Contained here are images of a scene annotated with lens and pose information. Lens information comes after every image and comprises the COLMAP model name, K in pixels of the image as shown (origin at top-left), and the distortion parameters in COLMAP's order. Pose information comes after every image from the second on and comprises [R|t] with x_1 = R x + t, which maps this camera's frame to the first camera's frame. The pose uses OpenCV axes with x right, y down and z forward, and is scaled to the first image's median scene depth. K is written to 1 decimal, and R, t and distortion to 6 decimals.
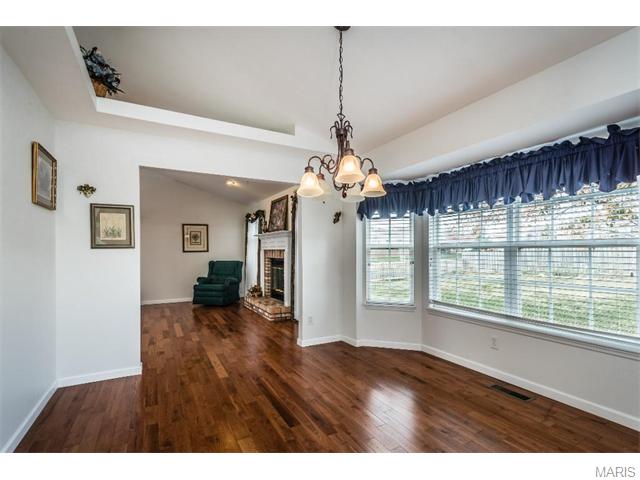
lens RADIAL K [[305.9, 0, 317.8], [0, 305.9, 246.0], [0, 0, 1]] dist [0.019248, -0.000315]
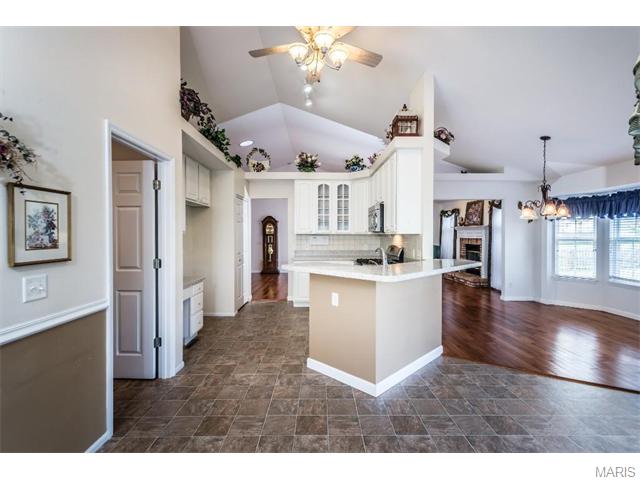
lens RADIAL K [[305.9, 0, 322.9], [0, 305.9, 238.4], [0, 0, 1]] dist [0.019248, -0.000315]
pose [[0.890969, 0.007768, -0.453998, -0.161379], [0.005290, 0.999608, 0.027486, -0.044354], [0.454033, -0.026891, 0.890579, -0.831482]]
